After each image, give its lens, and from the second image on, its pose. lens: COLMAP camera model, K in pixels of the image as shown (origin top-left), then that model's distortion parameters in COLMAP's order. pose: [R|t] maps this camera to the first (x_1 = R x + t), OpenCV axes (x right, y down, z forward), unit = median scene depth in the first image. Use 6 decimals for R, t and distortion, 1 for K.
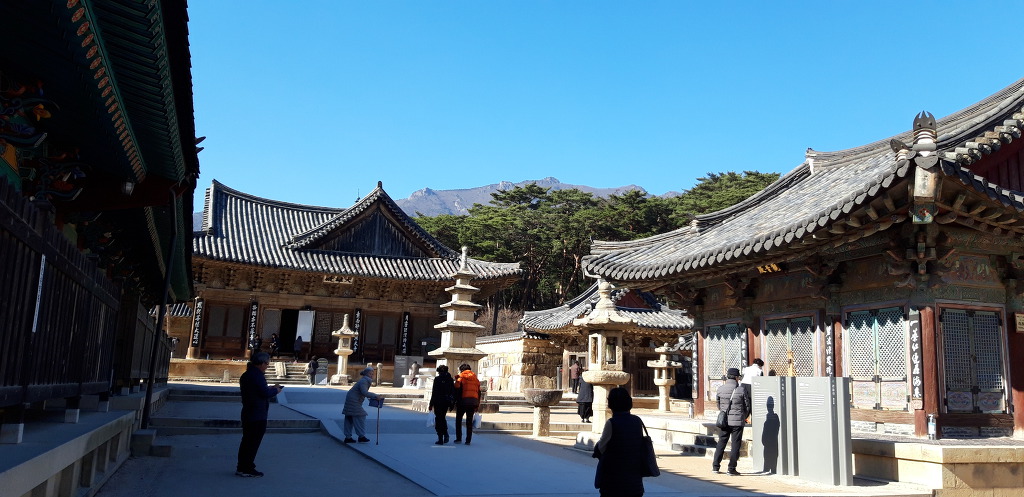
lens RADIAL K [[769.3, 0, 527.5], [0, 769.3, 246.1], [0, 0, 1]] dist [0.099417, -0.168258]
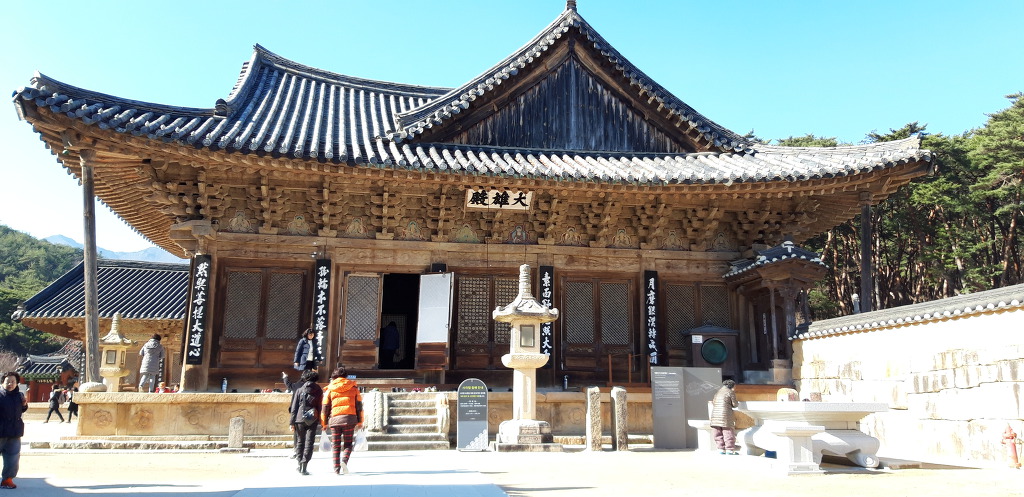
lens RADIAL K [[769.3, 0, 527.5], [0, 769.3, 246.1], [0, 0, 1]] dist [0.099417, -0.168258]
pose [[0.977913, -0.071490, -0.196404, -0.144661], [0.066211, 0.997249, -0.033322, 0.085666], [0.198246, 0.019582, 0.979957, 0.574676]]
